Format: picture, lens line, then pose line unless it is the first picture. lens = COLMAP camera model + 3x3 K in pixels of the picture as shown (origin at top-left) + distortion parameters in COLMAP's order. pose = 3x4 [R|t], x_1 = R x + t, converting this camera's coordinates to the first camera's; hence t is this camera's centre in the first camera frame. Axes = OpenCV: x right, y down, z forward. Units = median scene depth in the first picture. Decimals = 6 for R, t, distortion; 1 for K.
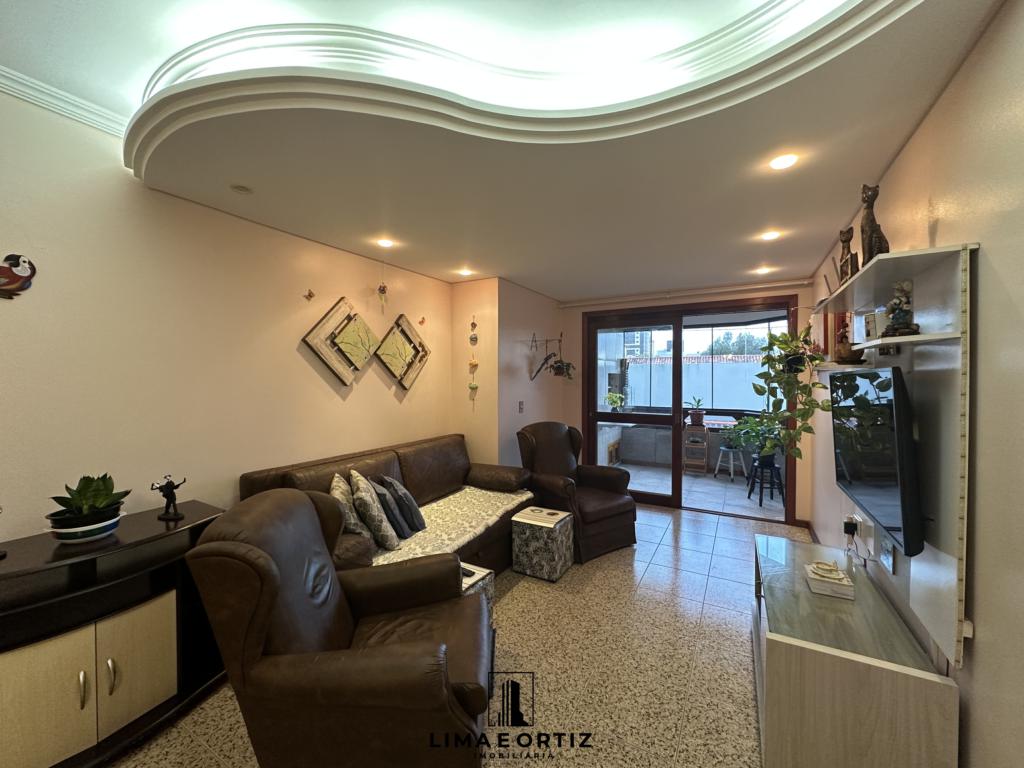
lens RADIAL K [[408.2, 0, 512.0], [0, 408.2, 384.0], [0, 0, 1]] dist [-0.002035, 0.000346]
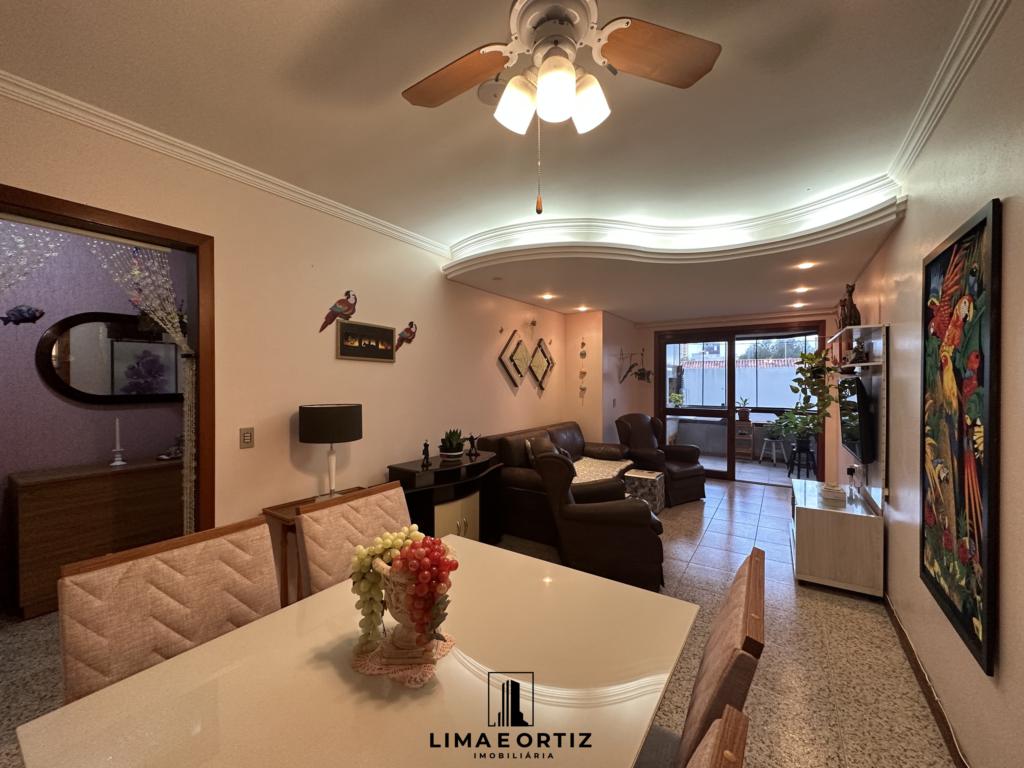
lens RADIAL K [[408.2, 0, 512.0], [0, 408.2, 384.0], [0, 0, 1]] dist [-0.002035, 0.000346]
pose [[0.997414, 0.000366, -0.071868, -0.251382], [-0.000973, 0.999964, -0.008409, 0.005210], [0.071862, 0.008457, 0.997379, -0.443356]]
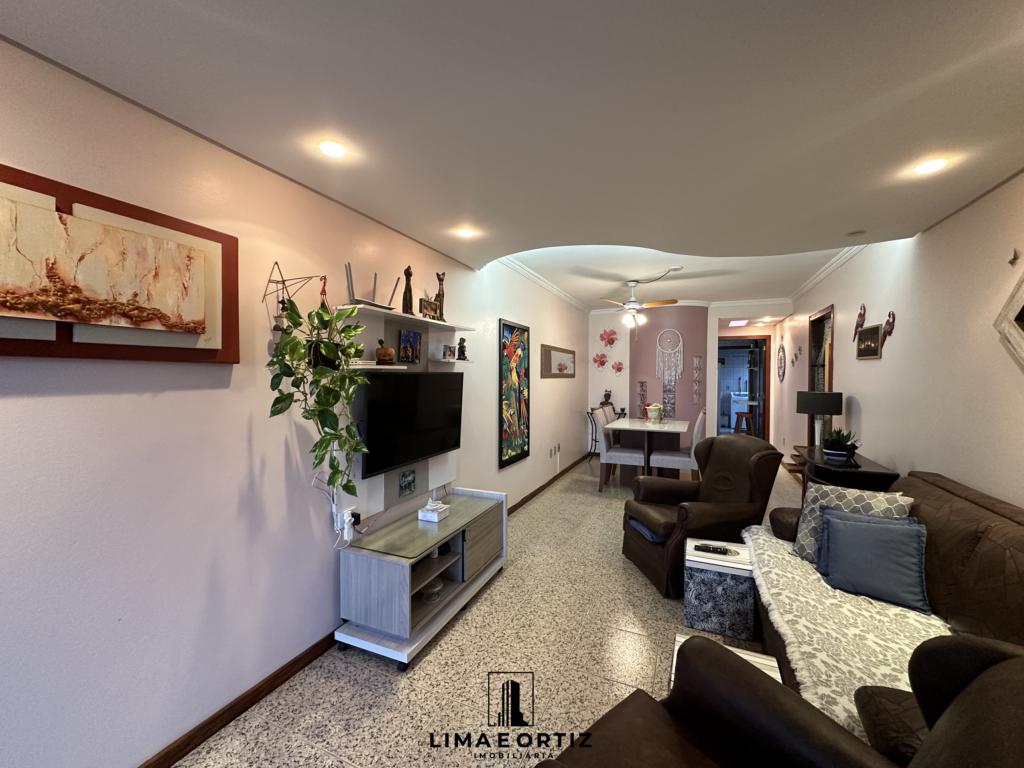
lens RADIAL K [[408.2, 0, 512.0], [0, 408.2, 384.0], [0, 0, 1]] dist [-0.002035, 0.000346]
pose [[-0.995185, 0.000912, -0.098010, 0.303539], [-0.002693, 0.999325, 0.036645, -0.022098], [0.097977, 0.036732, -0.994511, 1.188282]]
